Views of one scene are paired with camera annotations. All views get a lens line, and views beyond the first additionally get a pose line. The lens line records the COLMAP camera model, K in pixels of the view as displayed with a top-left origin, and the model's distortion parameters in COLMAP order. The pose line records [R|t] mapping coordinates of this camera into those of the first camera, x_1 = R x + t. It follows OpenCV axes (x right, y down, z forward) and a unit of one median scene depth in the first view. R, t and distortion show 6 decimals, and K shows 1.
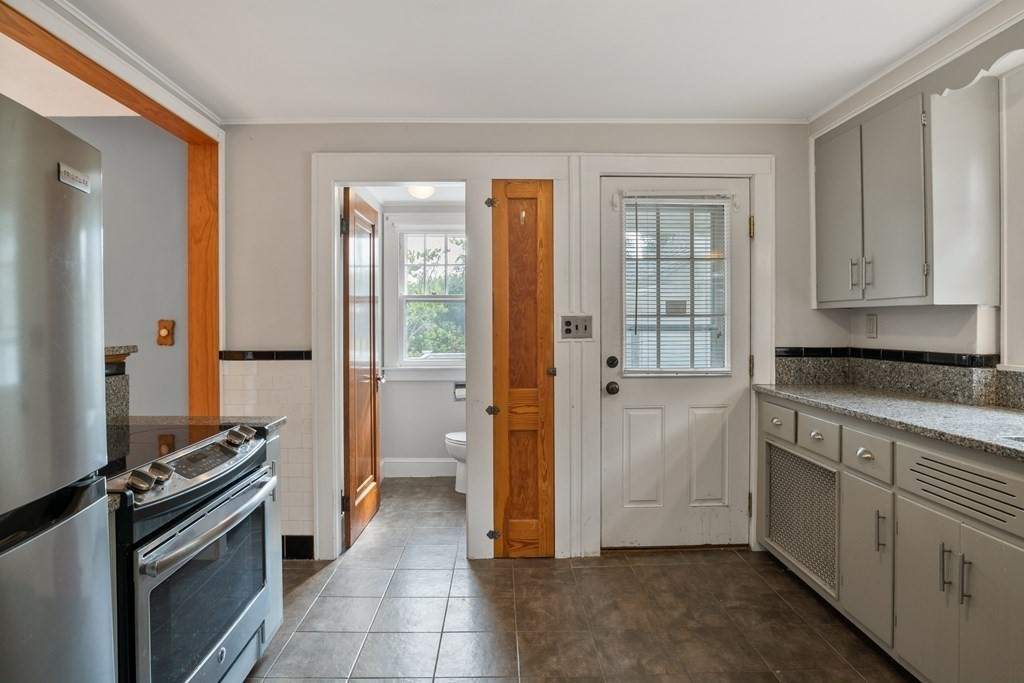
lens RADIAL K [[567.7, 0, 510.2], [0, 567.7, 321.3], [0, 0, 1]] dist [-0.004113, 0.016546]
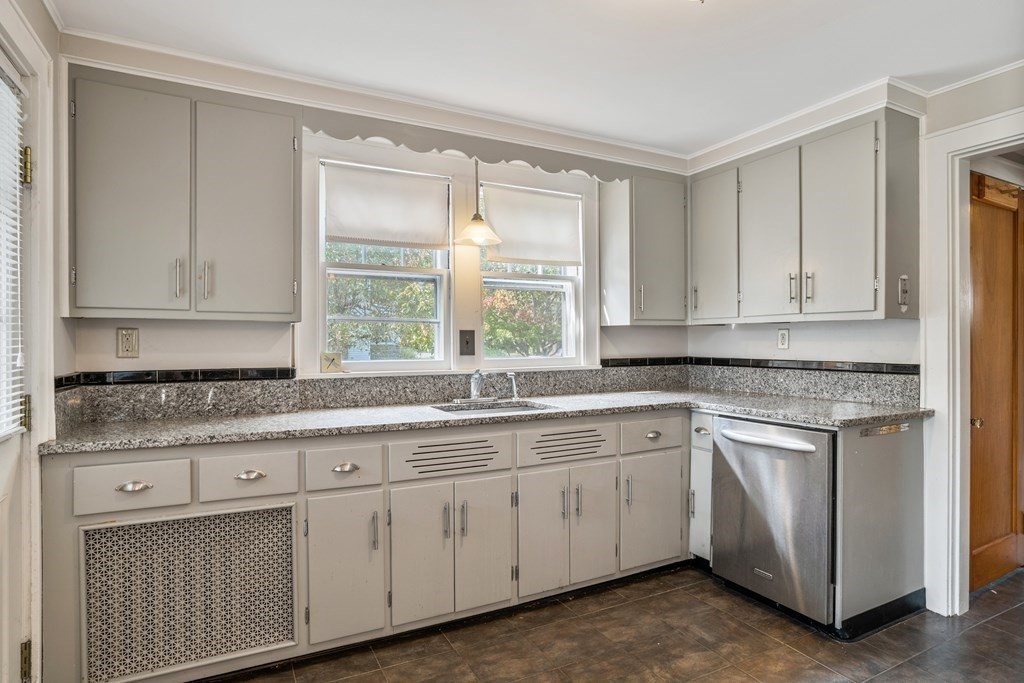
lens RADIAL K [[564.0, 0, 512.0], [0, 564.0, 341.5], [0, 0, 1]] dist [-0.000329, 0.015474]
pose [[-0.427411, 0.003432, 0.904051, -0.367246], [-0.001618, 0.999988, -0.004561, 0.011505], [-0.904056, -0.003412, -0.427401, 1.042367]]
